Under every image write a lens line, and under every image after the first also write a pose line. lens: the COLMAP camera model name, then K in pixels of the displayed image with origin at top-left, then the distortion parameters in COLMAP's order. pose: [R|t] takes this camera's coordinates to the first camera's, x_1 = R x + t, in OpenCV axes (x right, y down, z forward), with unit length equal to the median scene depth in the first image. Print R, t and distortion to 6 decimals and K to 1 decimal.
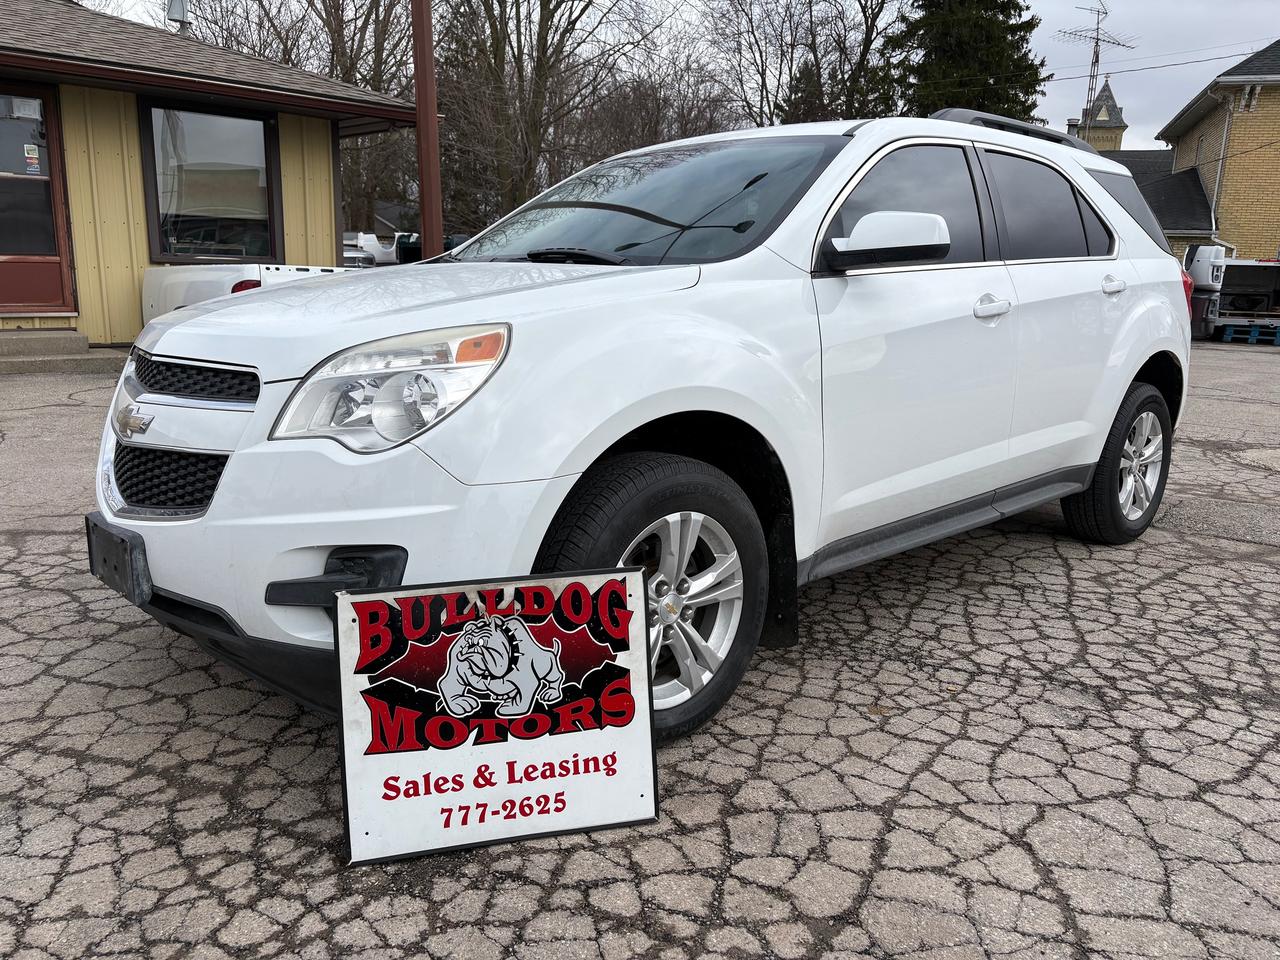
lens RADIAL K [[990.8, 0, 640.0], [0, 990.8, 480.0], [0, 0, 1]] dist [-0.003317, 0.002777]
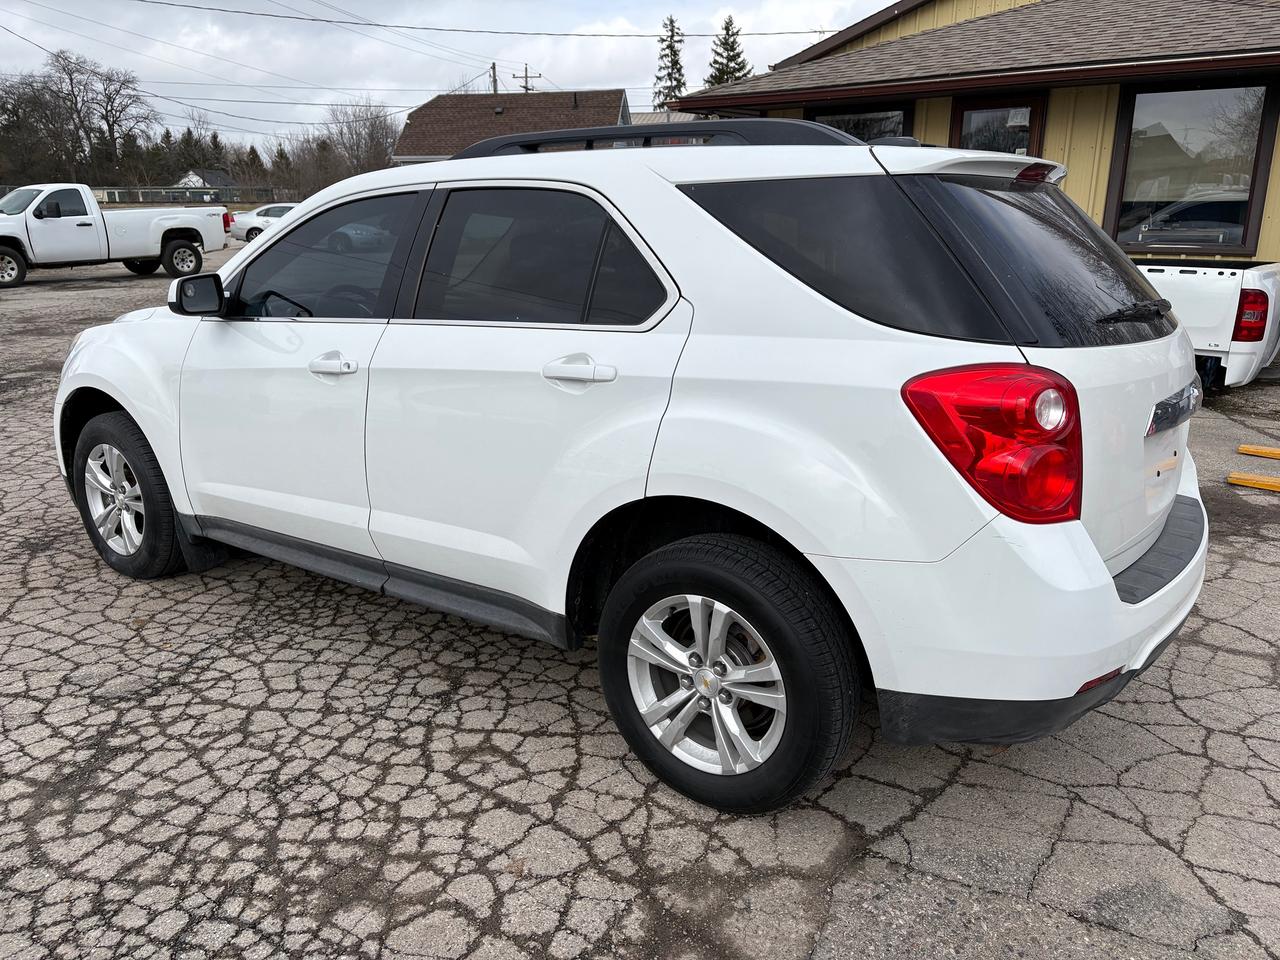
lens RADIAL K [[990.8, 0, 640.0], [0, 990.8, 480.0], [0, 0, 1]] dist [-0.003317, 0.002777]
pose [[0.196068, 0.242027, -0.950253, 1.435623], [-0.202727, 0.958131, 0.202204, -0.338937], [0.959406, 0.152996, 0.236924, 1.122876]]
